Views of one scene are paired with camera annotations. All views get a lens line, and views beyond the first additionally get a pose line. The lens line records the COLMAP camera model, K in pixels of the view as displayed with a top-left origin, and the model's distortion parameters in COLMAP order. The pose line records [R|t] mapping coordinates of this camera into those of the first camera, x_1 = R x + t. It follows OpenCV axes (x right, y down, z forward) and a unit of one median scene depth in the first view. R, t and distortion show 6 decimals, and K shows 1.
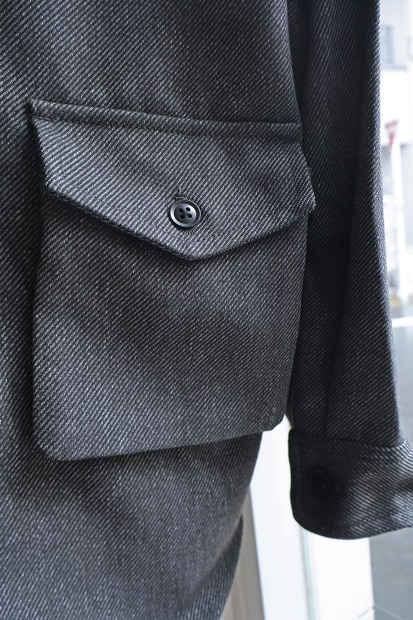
lens RADIAL K [[433.6, 0, 206.5], [0, 433.6, 310.0], [0, 0, 1]] dist [-0.042556, 0.000762]
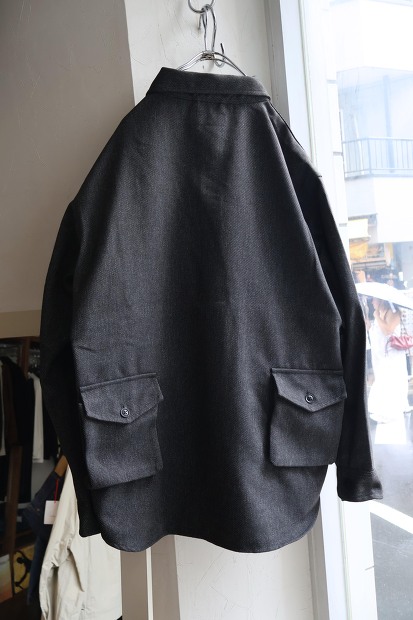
lens RADIAL K [[433.6, 0, 206.5], [0, 433.6, 310.0], [0, 0, 1]] dist [-0.042556, 0.000762]
pose [[0.995677, 0.046201, -0.080584, -0.626289], [-0.057477, 0.987942, -0.143759, -0.370737], [0.072970, 0.147769, 0.986326, -2.607809]]
